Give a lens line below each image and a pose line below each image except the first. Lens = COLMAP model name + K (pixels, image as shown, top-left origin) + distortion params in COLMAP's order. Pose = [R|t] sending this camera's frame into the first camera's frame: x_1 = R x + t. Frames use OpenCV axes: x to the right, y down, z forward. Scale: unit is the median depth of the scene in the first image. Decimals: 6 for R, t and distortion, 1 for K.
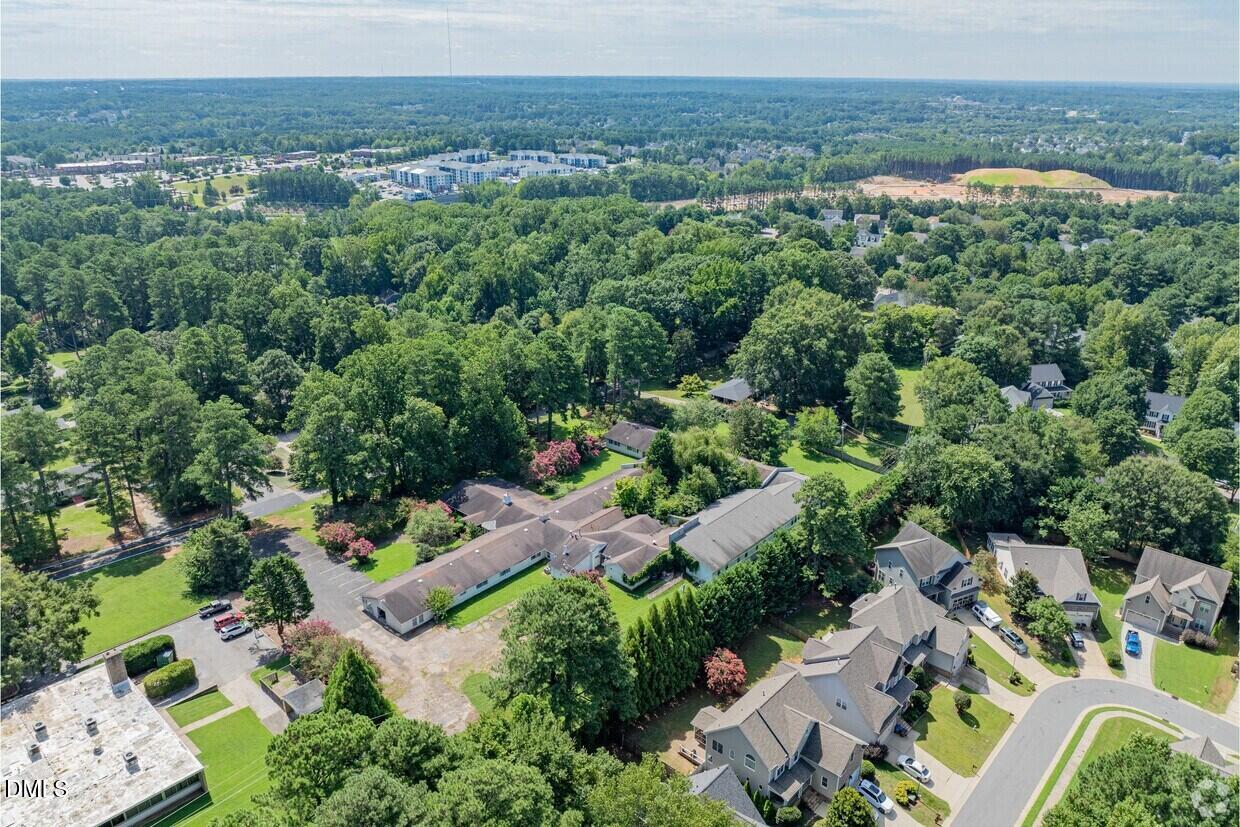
lens RADIAL K [[864.7, 0, 620.0], [0, 864.7, 413.5], [0, 0, 1]] dist [-0.029671, 0.003813]
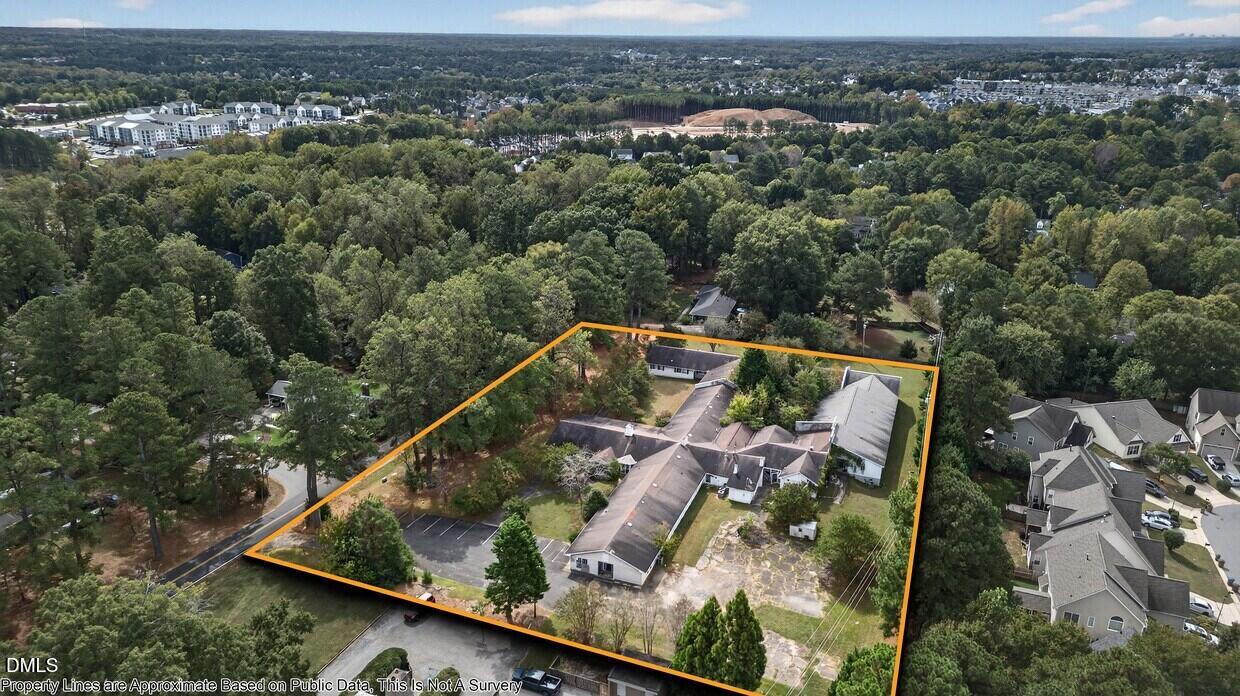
lens RADIAL K [[857.6, 0, 620.0], [0, 857.6, 348.0], [0, 0, 1]] dist [0.093591, -0.098370]
pose [[0.938817, -0.114180, 0.324939, -0.082988], [0.122185, 0.992498, -0.004268, 0.002635], [-0.322014, 0.043709, 0.945725, 0.025684]]
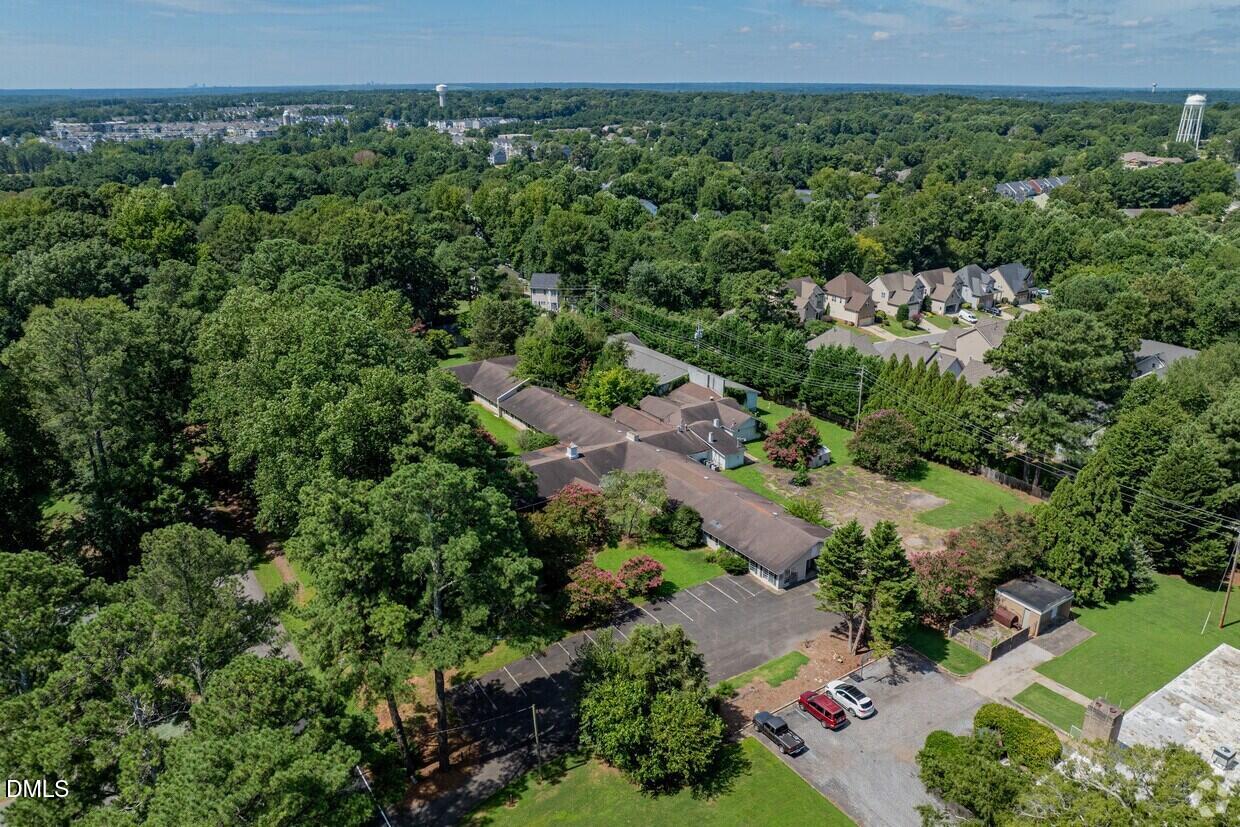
lens RADIAL K [[864.7, 0, 620.0], [0, 864.7, 413.5], [0, 0, 1]] dist [-0.029671, 0.003813]
pose [[0.242215, -0.352094, 0.904081, -0.146015], [0.354902, 0.899402, 0.255189, -0.018921], [-0.902982, 0.259050, 0.342807, 0.138446]]
